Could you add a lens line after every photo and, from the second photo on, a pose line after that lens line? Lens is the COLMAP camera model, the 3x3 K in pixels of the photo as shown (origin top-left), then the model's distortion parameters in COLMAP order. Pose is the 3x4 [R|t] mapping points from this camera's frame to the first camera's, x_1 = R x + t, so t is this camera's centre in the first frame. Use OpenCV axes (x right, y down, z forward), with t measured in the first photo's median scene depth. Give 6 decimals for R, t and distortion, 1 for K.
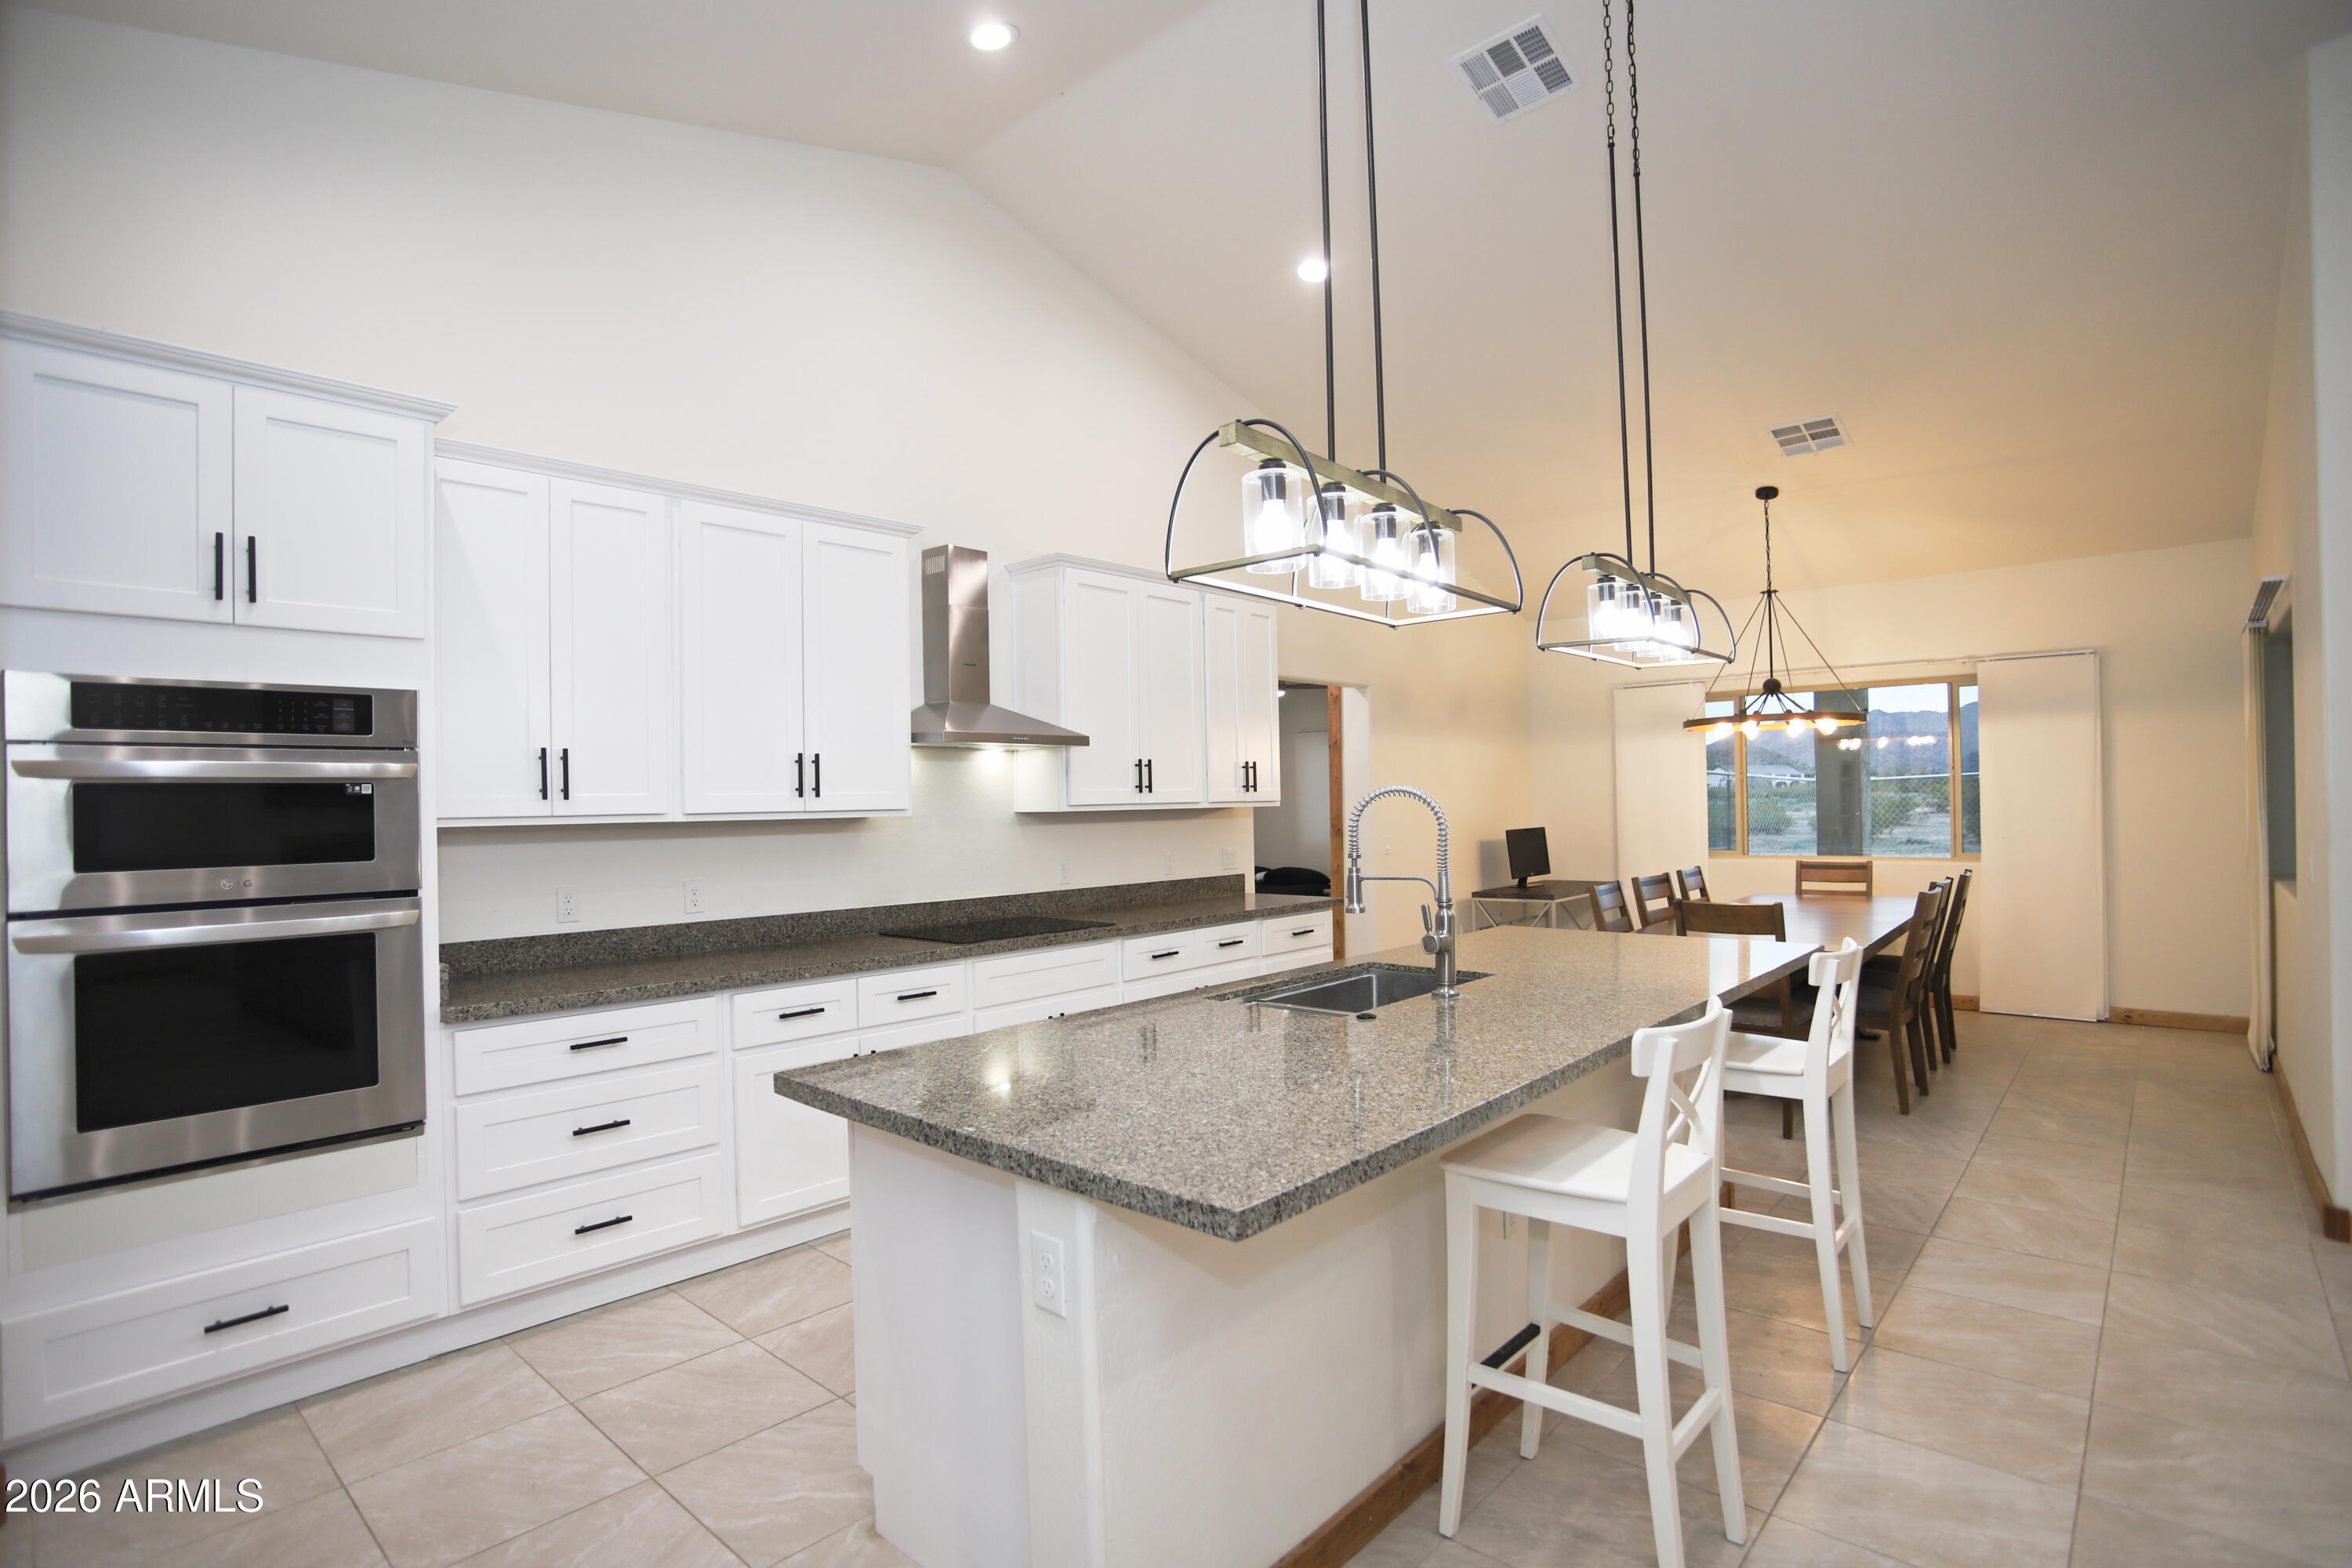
lens RADIAL K [[1143.5, 0, 1168.7], [0, 1143.5, 789.1], [0, 0, 1]] dist [-0.067221, 0.029677]
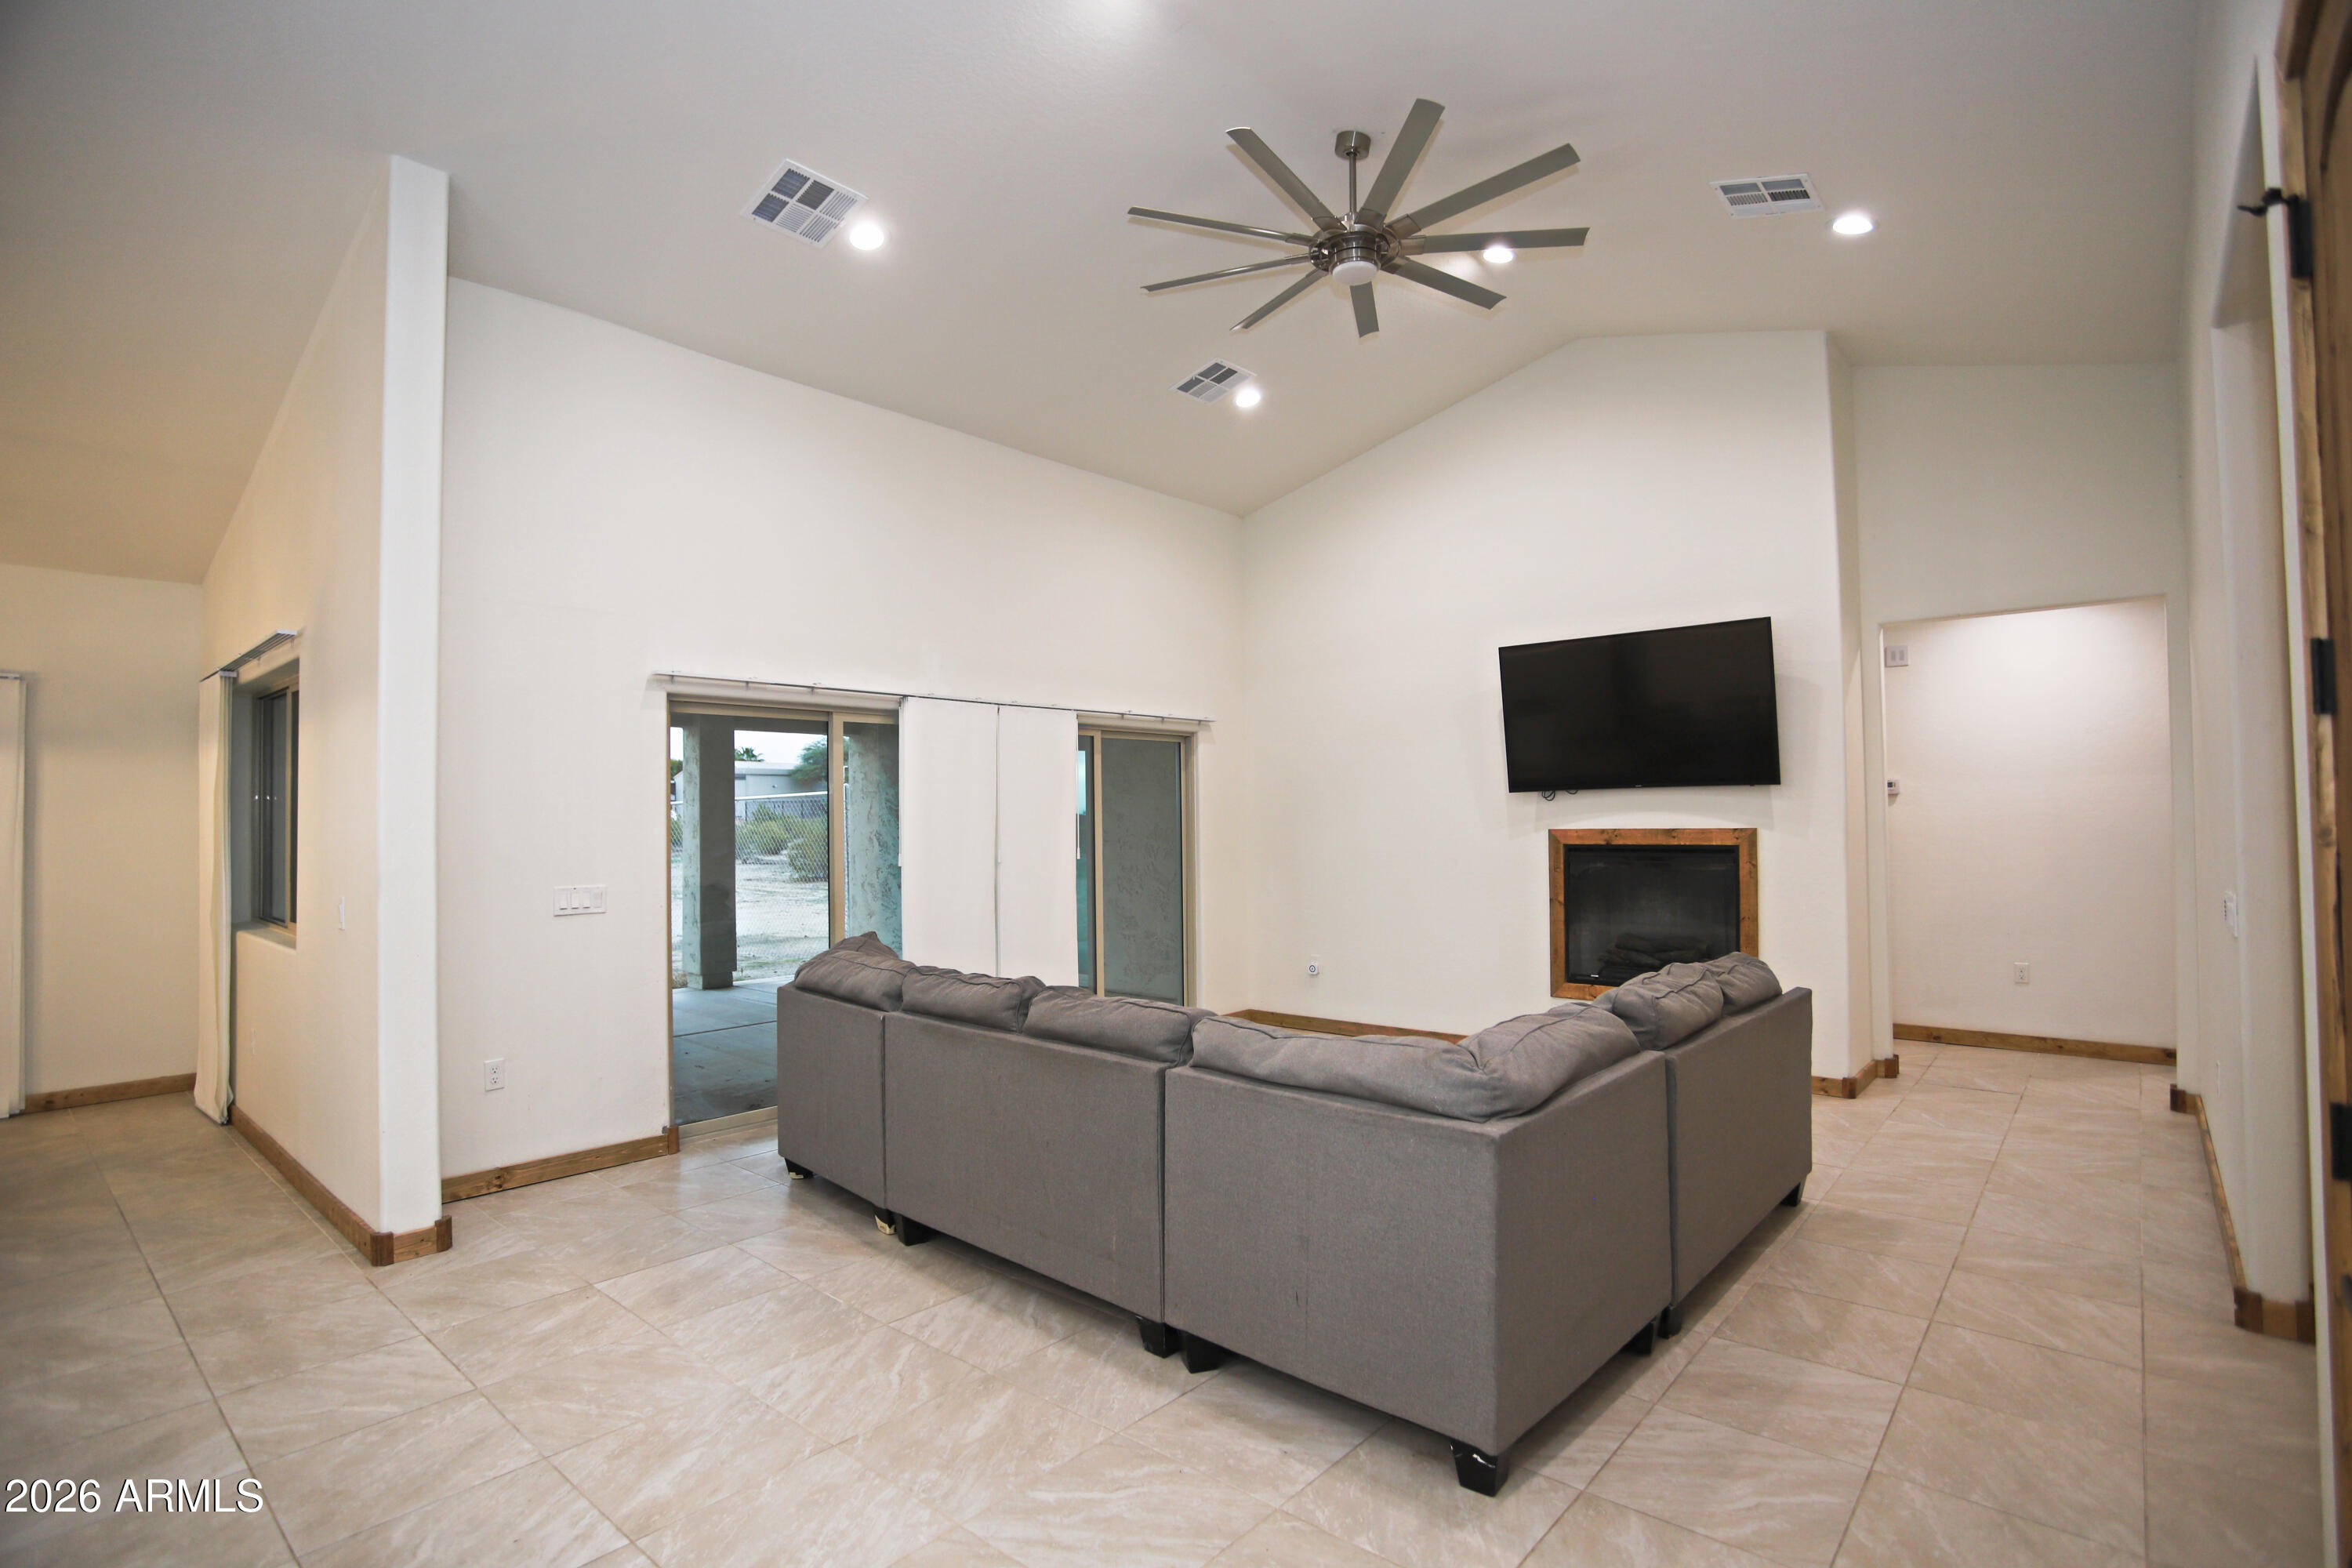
lens RADIAL K [[1143.5, 0, 1168.7], [0, 1143.5, 789.1], [0, 0, 1]] dist [-0.067221, 0.029677]
pose [[-0.019284, 0.042729, 0.998901, -0.030001], [0.002847, 0.999085, -0.042682, -0.000140], [-0.999810, 0.002021, -0.019388, 0.213308]]
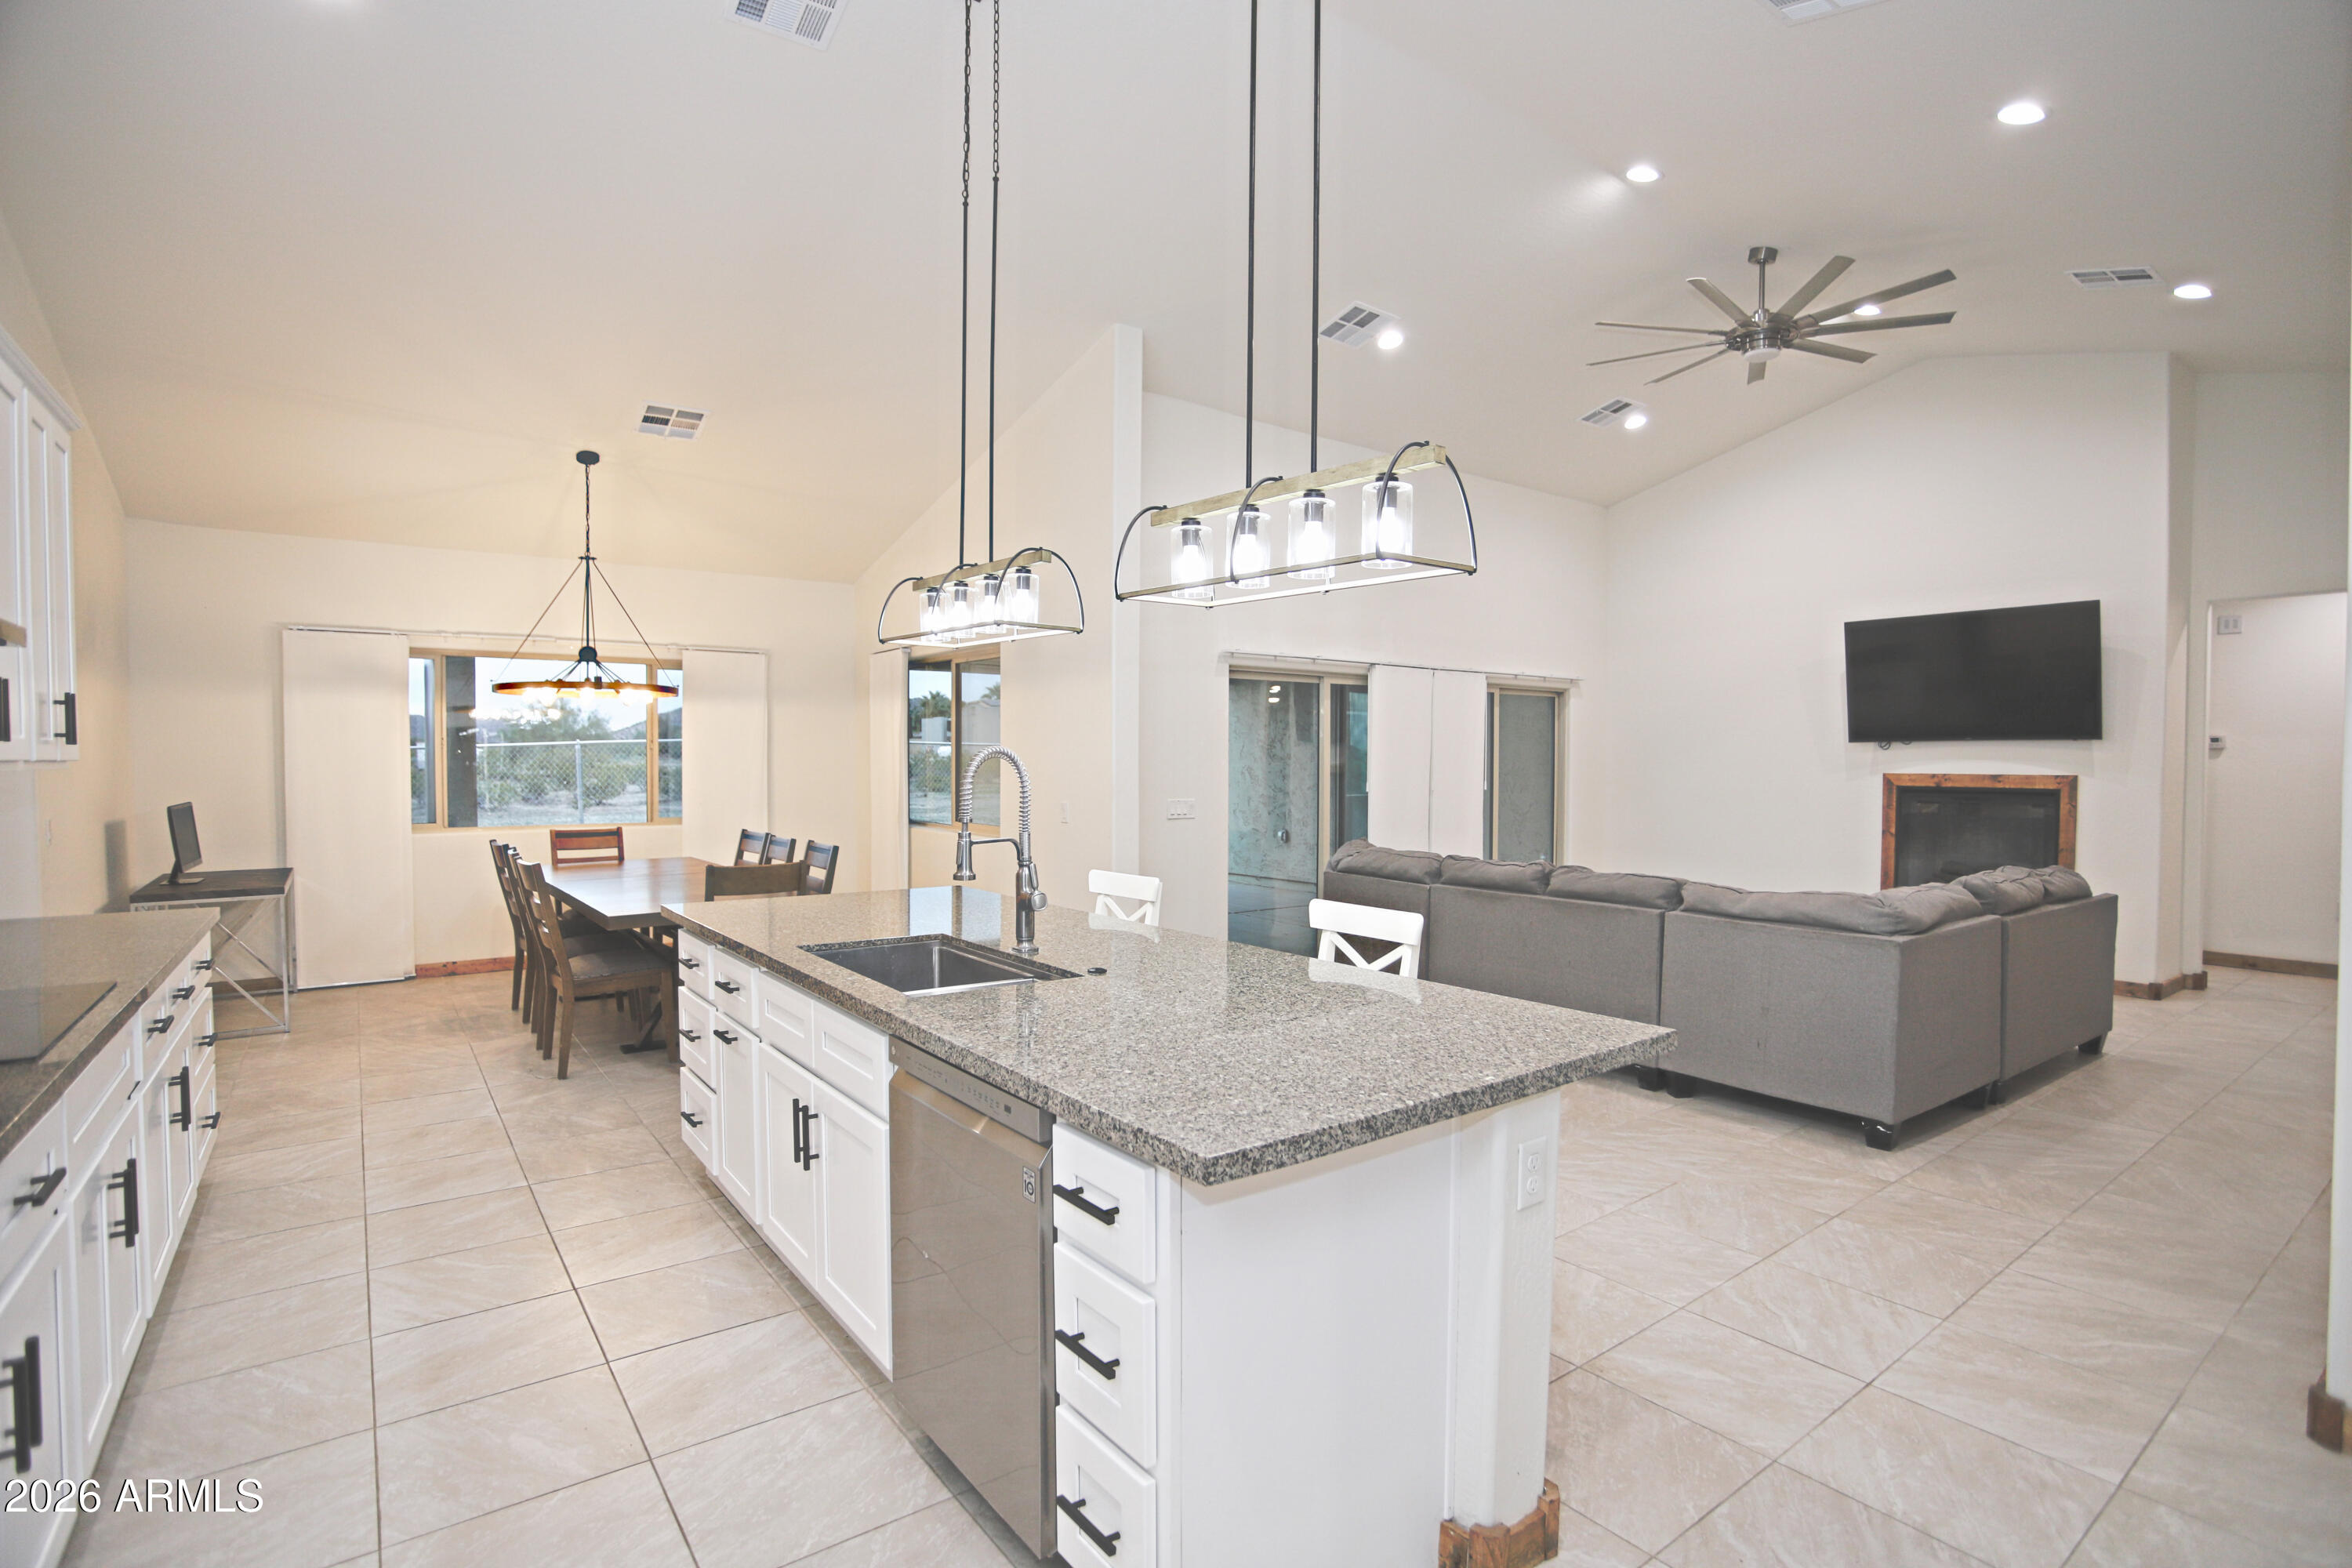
lens RADIAL K [[1143.5, 0, 1168.7], [0, 1143.5, 789.1], [0, 0, 1]] dist [-0.067221, 0.029677]
pose [[0.187218, -0.007740, 0.982288, -0.553371], [-0.015243, 0.999826, 0.010783, 0.015093], [-0.982200, -0.016992, 0.187067, 0.495125]]
